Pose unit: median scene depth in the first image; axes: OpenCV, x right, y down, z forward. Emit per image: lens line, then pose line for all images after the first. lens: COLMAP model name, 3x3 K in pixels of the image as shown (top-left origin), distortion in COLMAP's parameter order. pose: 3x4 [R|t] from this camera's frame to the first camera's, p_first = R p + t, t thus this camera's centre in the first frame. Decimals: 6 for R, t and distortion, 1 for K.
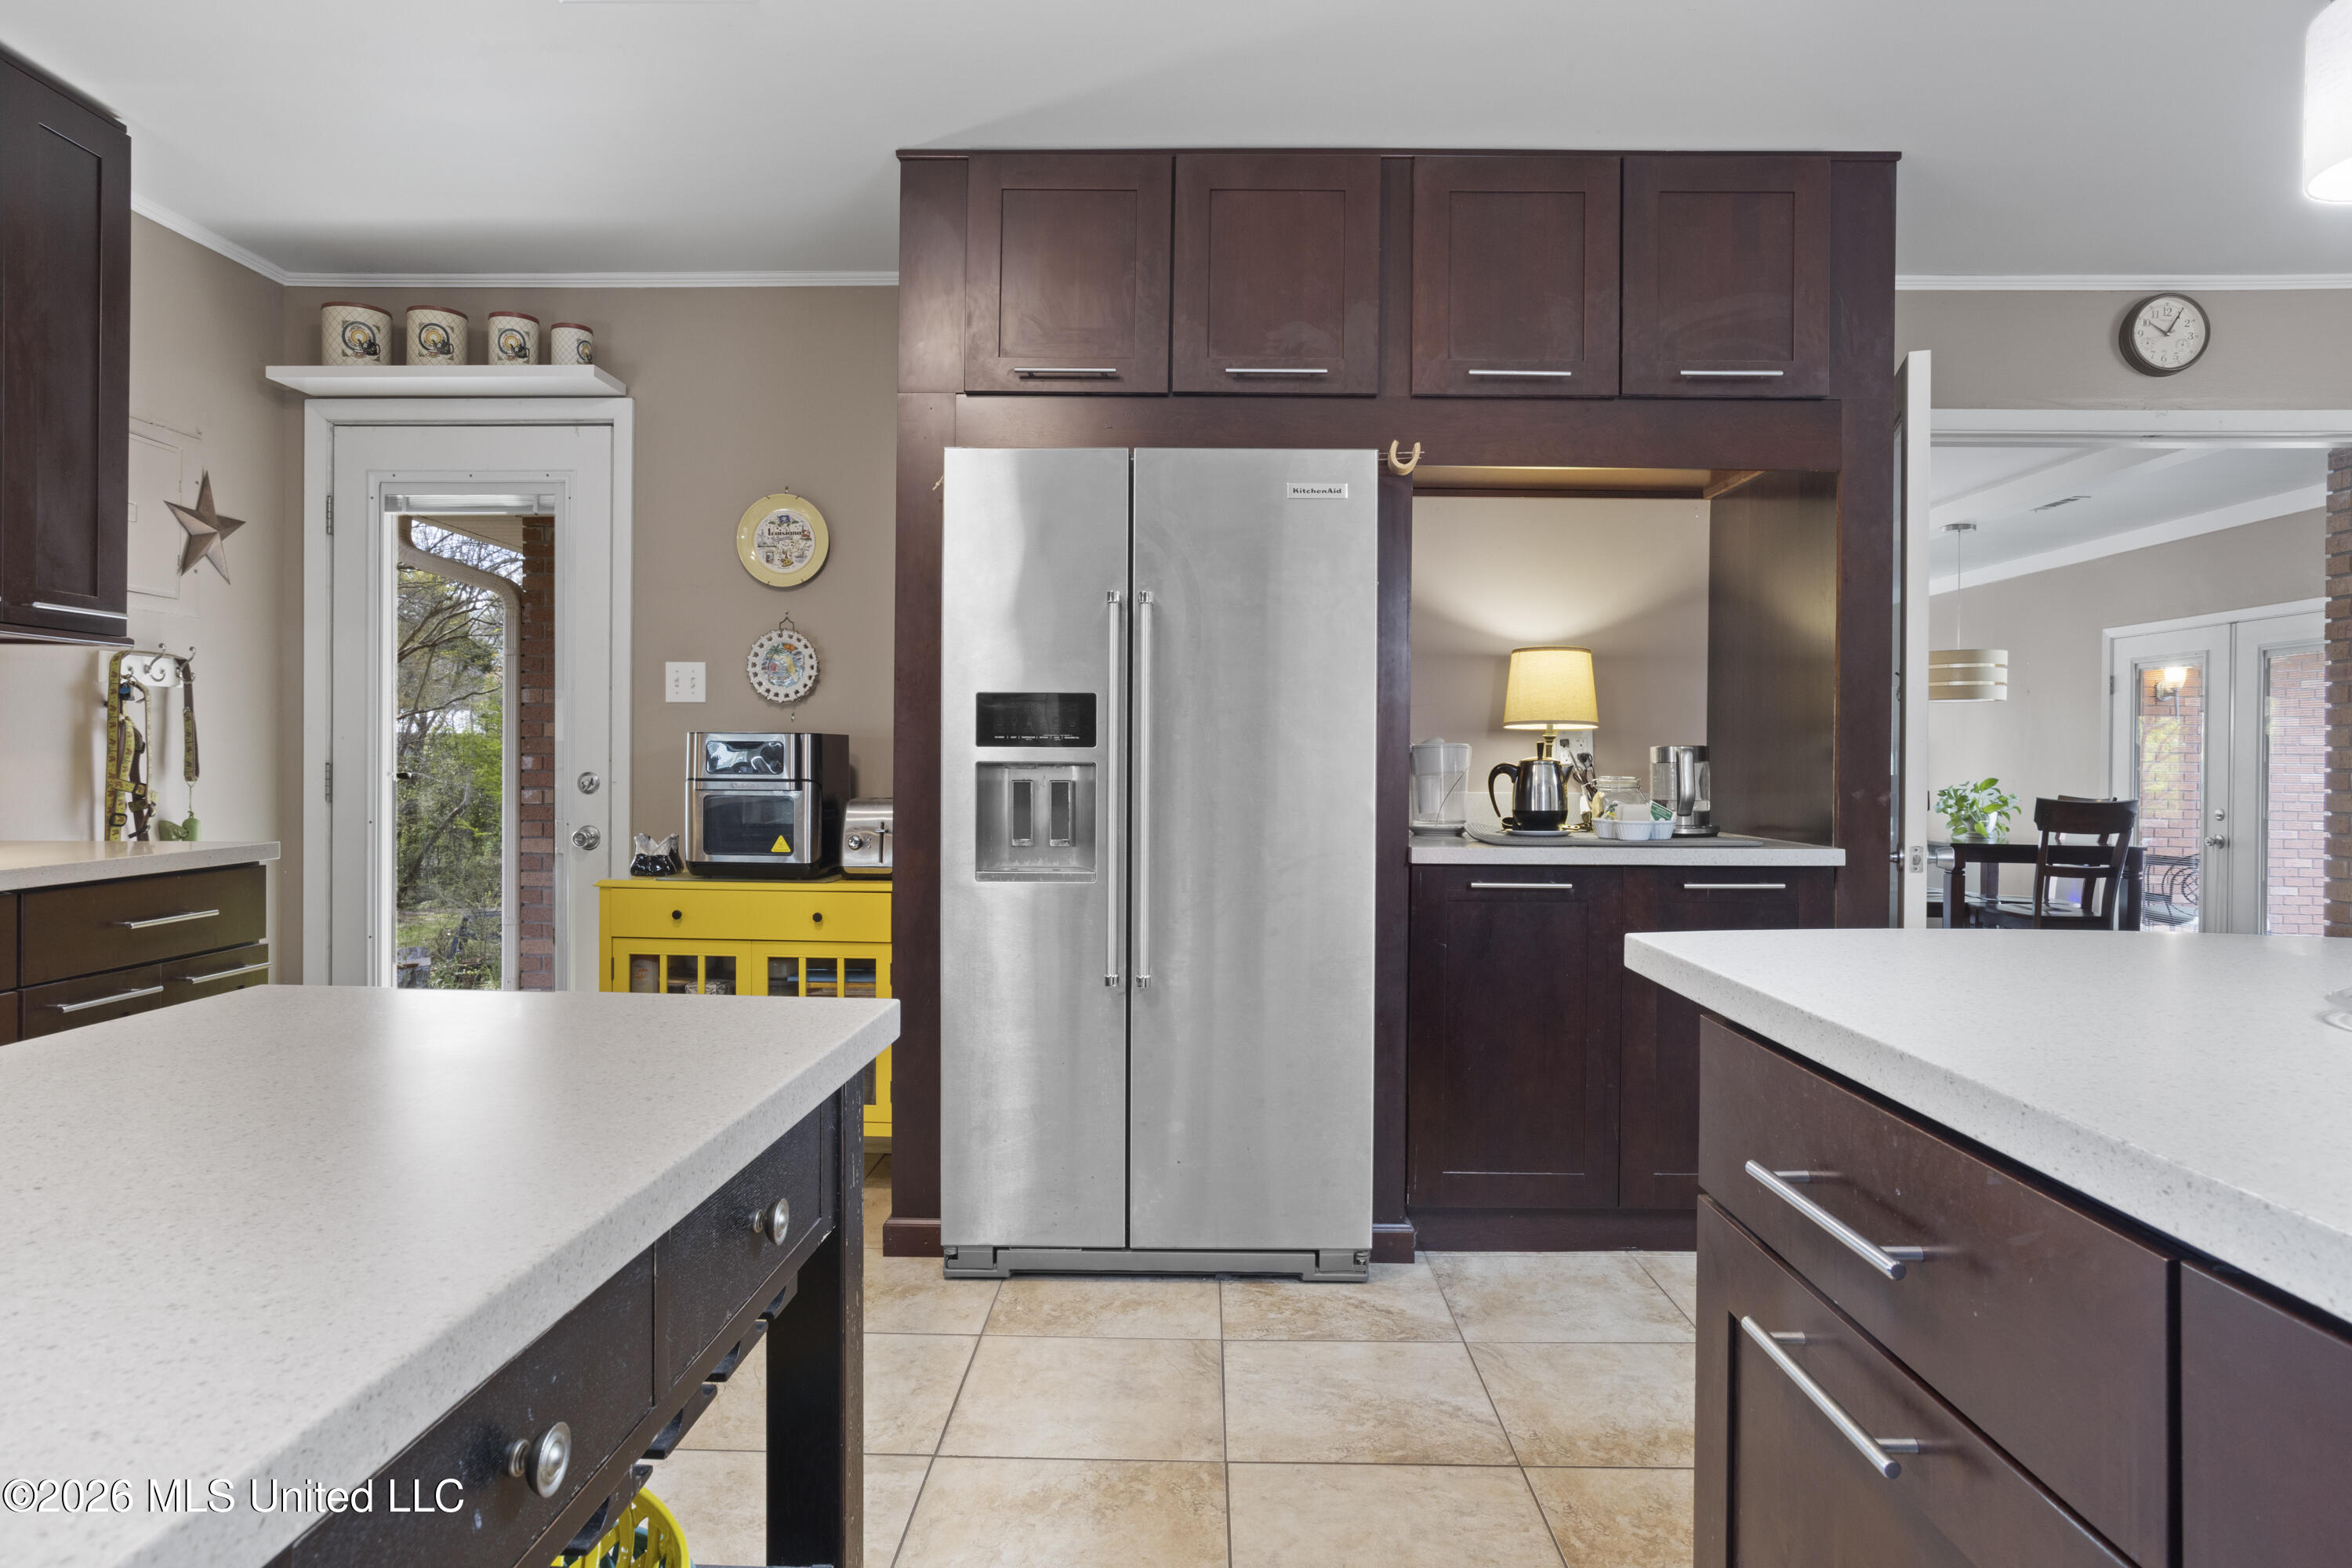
lens RADIAL K [[1406.6, 0, 1176.0], [0, 1406.6, 784.0], [0, 0, 1]] dist [-0.000310, 0.027356]
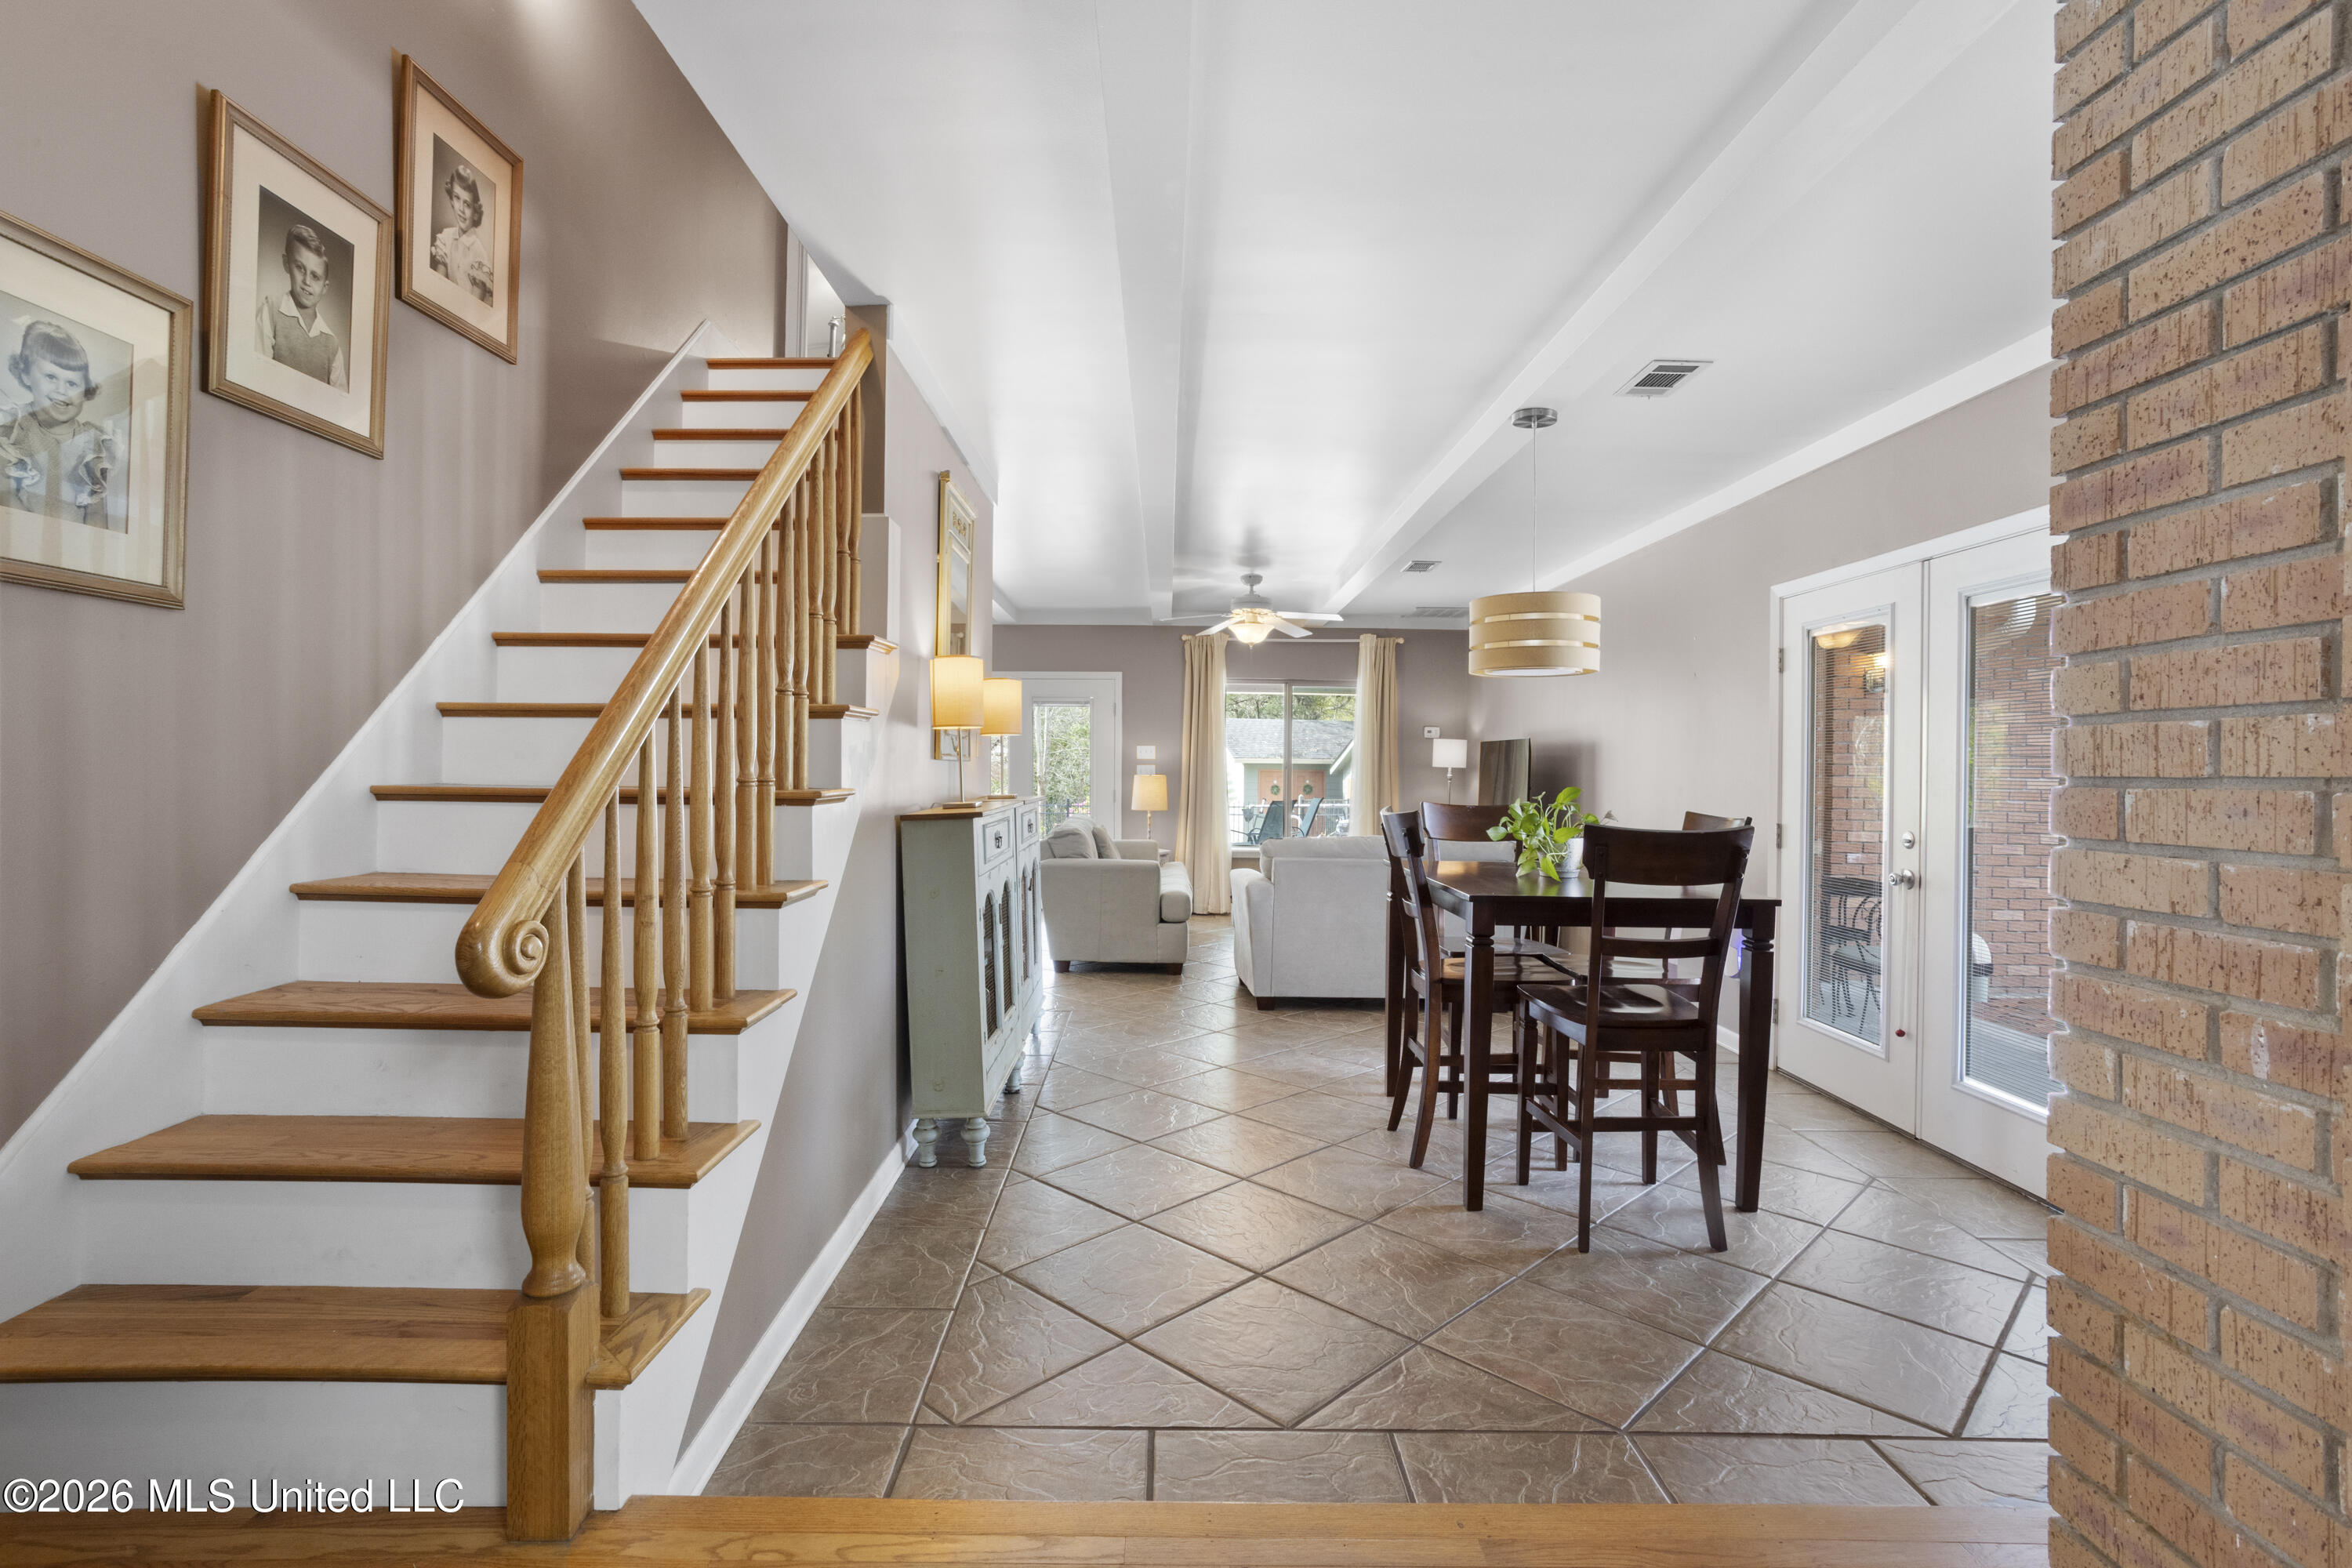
lens RADIAL K [[1138.2, 0, 1176.0], [0, 1138.2, 784.0], [0, 0, 1]] dist [0.000097, -0.000223]
pose [[0.999754, 0.001437, 0.022115, 0.365094], [-0.001433, 0.999999, -0.000181, -0.004819], [-0.022116, 0.000149, 0.999755, 0.451304]]
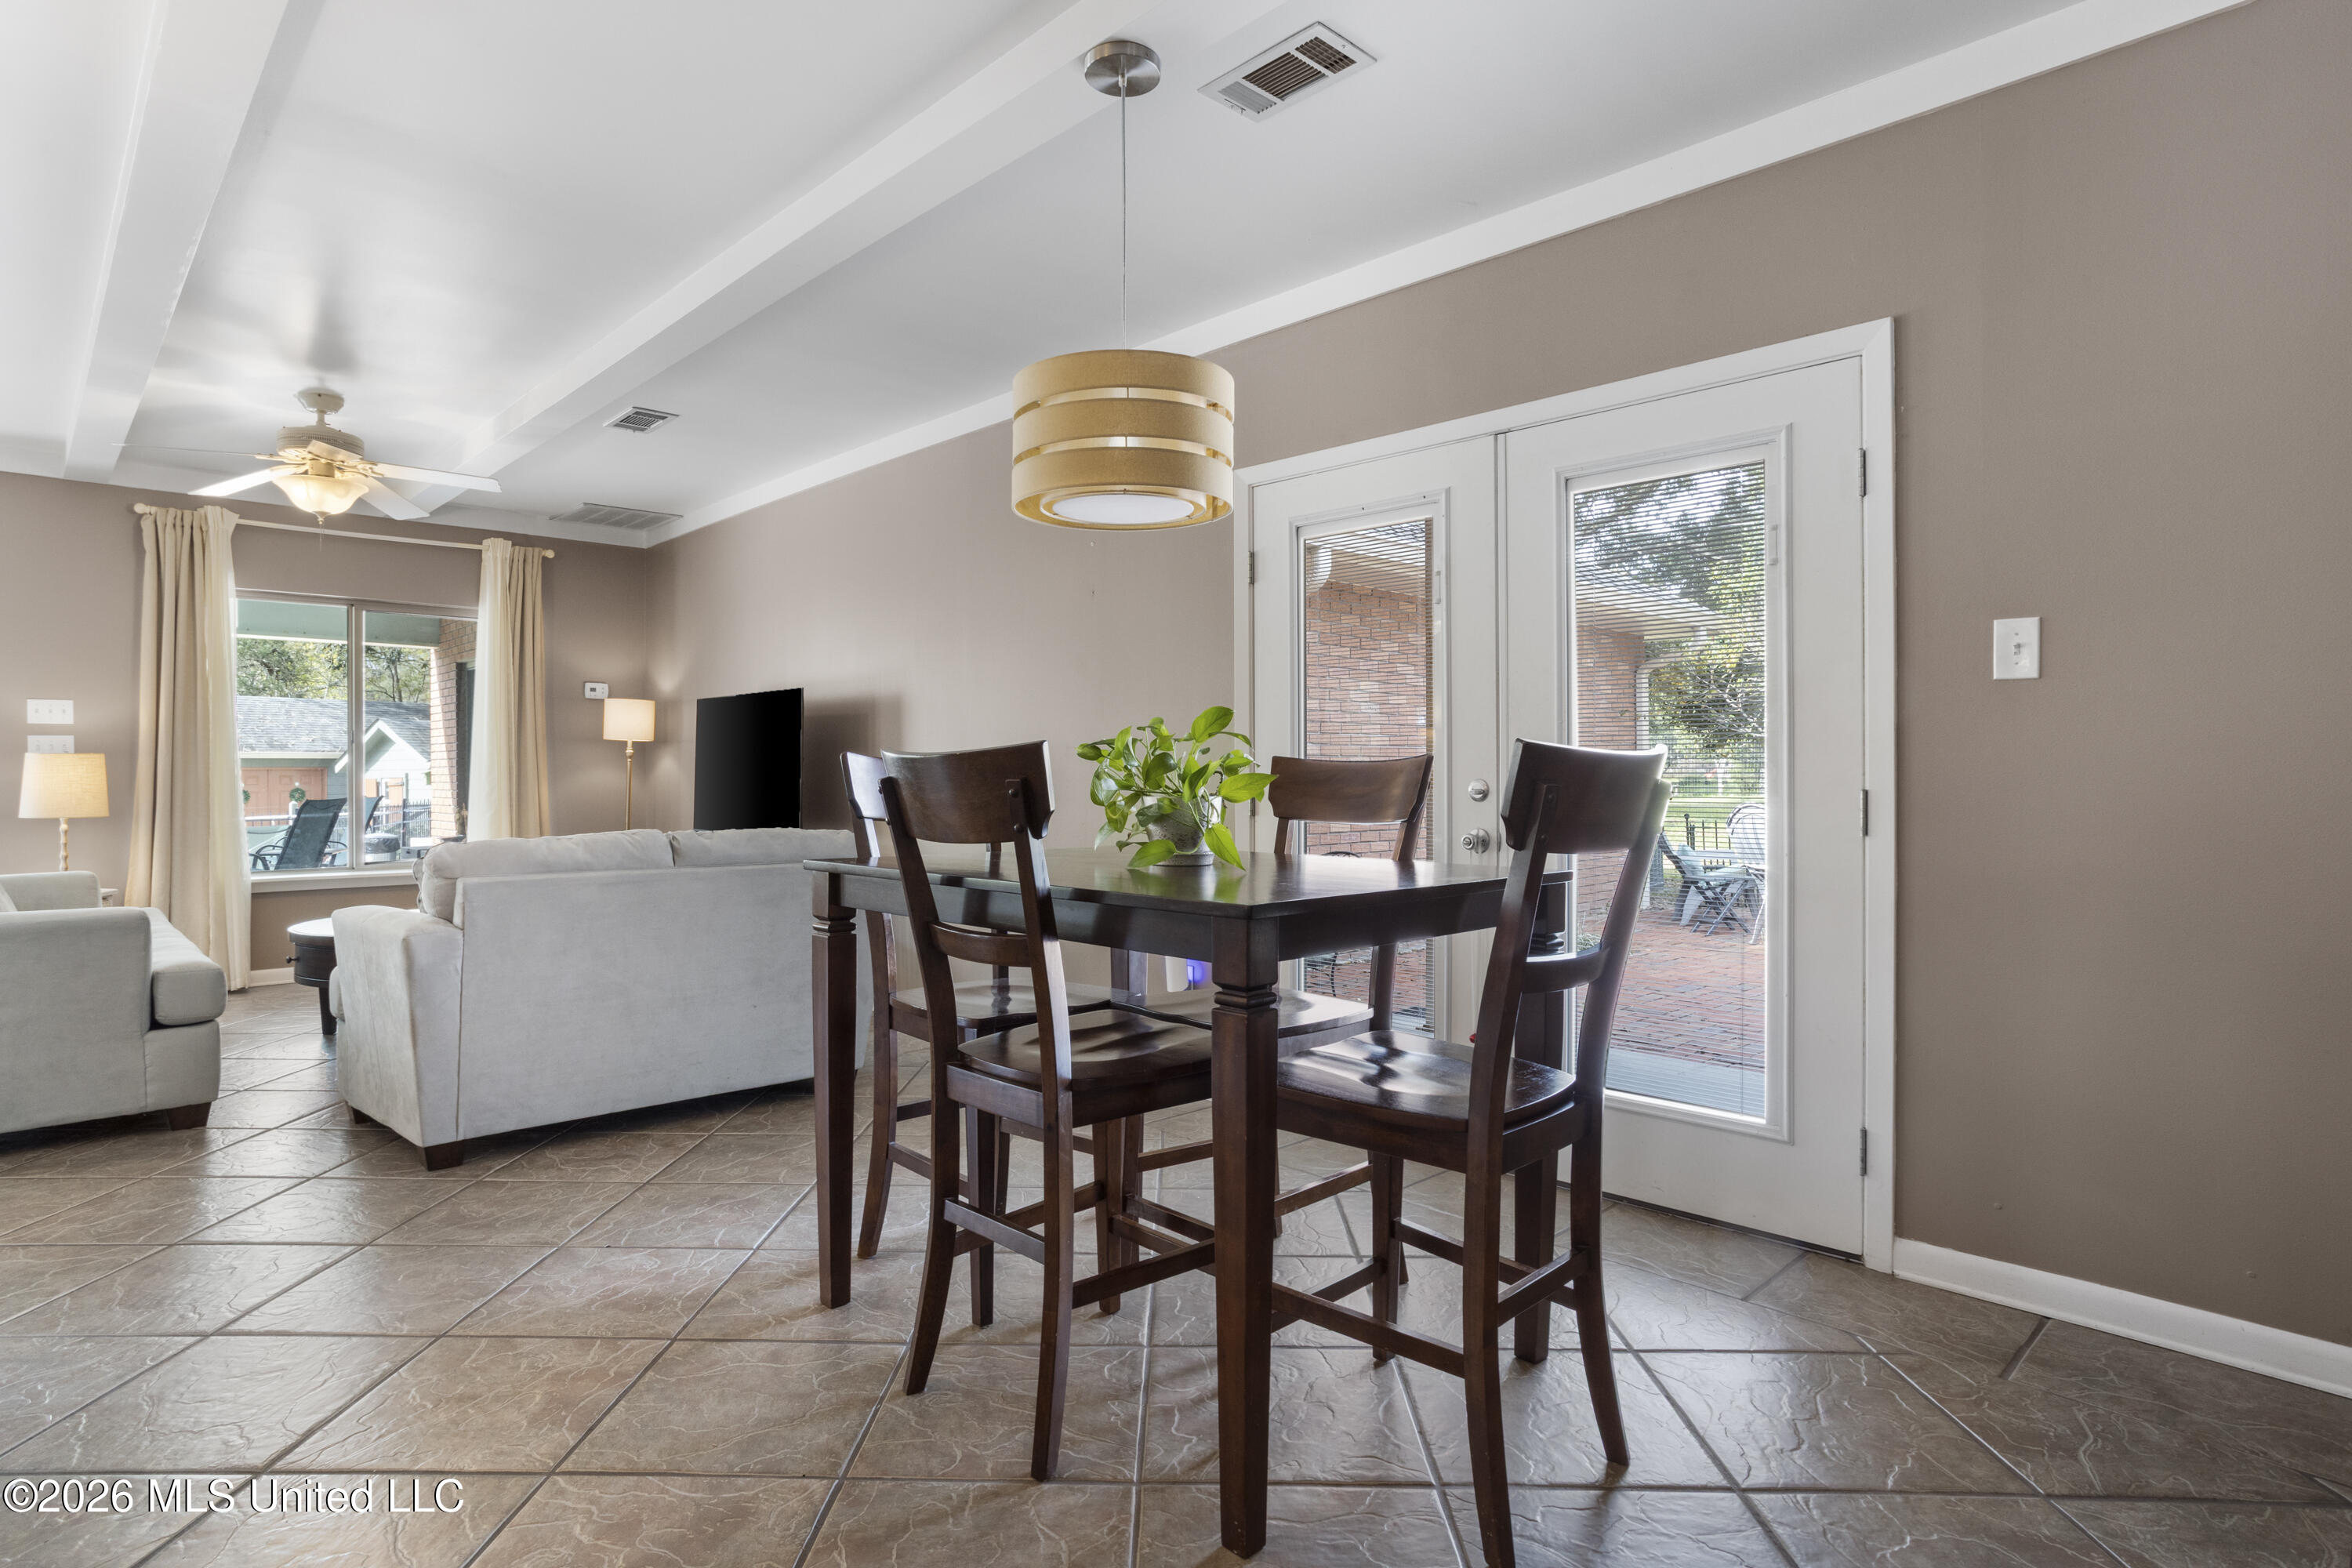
lens RADIAL K [[1252.6, 0, 1176.0], [0, 1252.6, 784.0], [0, 0, 1]] dist [-0.054348, 0.039136]
pose [[0.712201, -0.017370, 0.701760, 0.318899], [0.019828, 0.999793, 0.004623, 0.014669], [-0.701695, 0.010622, 0.712398, 0.736976]]
